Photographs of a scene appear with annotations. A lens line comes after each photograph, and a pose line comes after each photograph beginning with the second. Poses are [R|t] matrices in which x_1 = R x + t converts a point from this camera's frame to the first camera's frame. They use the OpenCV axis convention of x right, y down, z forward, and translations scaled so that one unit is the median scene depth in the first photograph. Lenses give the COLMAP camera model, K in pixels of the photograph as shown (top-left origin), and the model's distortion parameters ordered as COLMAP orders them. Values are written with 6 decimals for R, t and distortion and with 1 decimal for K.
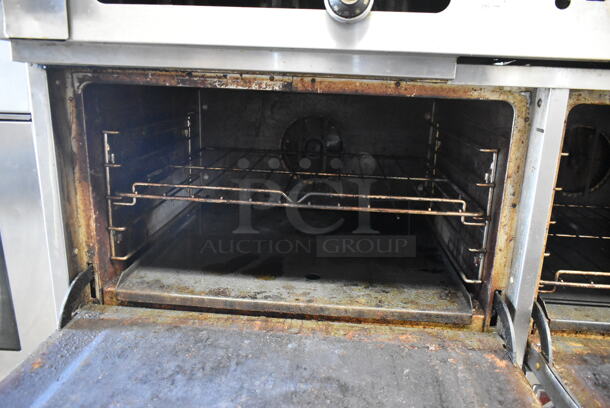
lens RADIAL K [[466.8, 0, 306.2], [0, 466.8, 201.6], [0, 0, 1]] dist [0.028691, 0.002082]
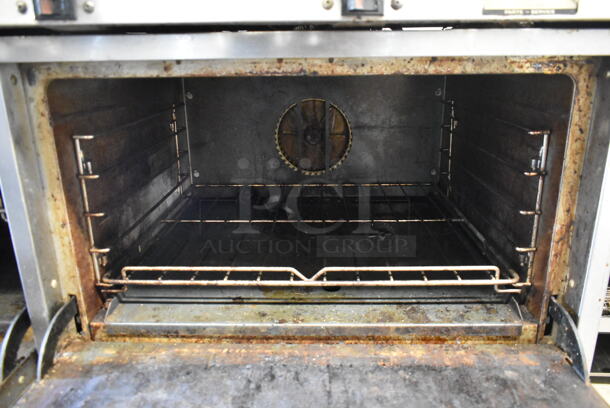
lens RADIAL K [[464.7, 0, 305.0], [0, 464.7, 204.0], [0, 0, 1]] dist [-0.028501, 0.012618]
pose [[0.997445, -0.059658, 0.039308, -0.070120], [0.057586, 0.996991, 0.051884, -0.047204], [-0.042285, -0.049487, 0.997879, 0.173717]]
